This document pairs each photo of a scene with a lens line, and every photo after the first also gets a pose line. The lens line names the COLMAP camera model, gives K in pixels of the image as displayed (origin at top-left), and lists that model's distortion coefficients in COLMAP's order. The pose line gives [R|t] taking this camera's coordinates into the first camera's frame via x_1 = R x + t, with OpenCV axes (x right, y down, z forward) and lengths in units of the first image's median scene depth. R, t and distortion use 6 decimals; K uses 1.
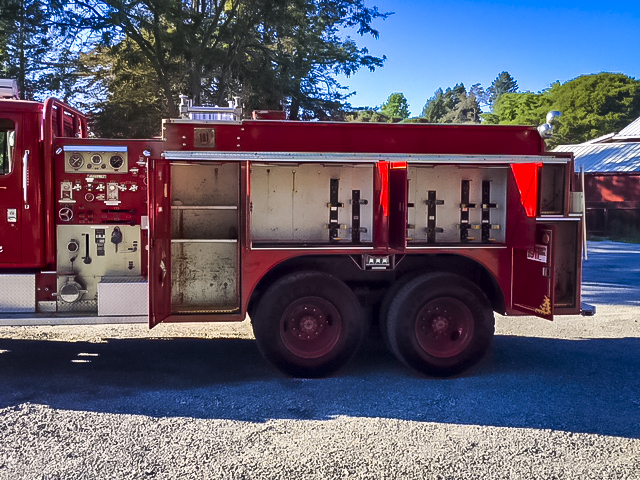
lens RADIAL K [[739.4, 0, 320.0], [0, 739.4, 241.0], [0, 0, 1]] dist [0.010462, 0.000000]
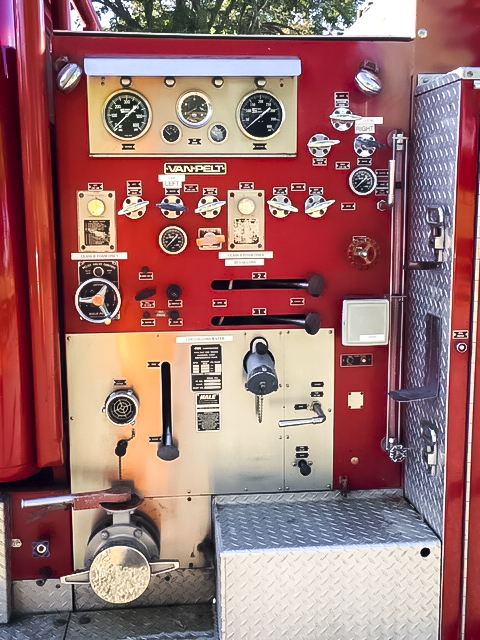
lens RADIAL K [[739.4, 0, 239.9], [0, 739.4, 319.9], [0, 0, 1]] dist [0.010462, 0.000000]
pose [[0.993778, -0.007010, -0.111154, -0.251061], [0.012396, 0.998778, 0.047833, -0.041028], [0.110683, -0.048913, 0.992651, 0.705355]]
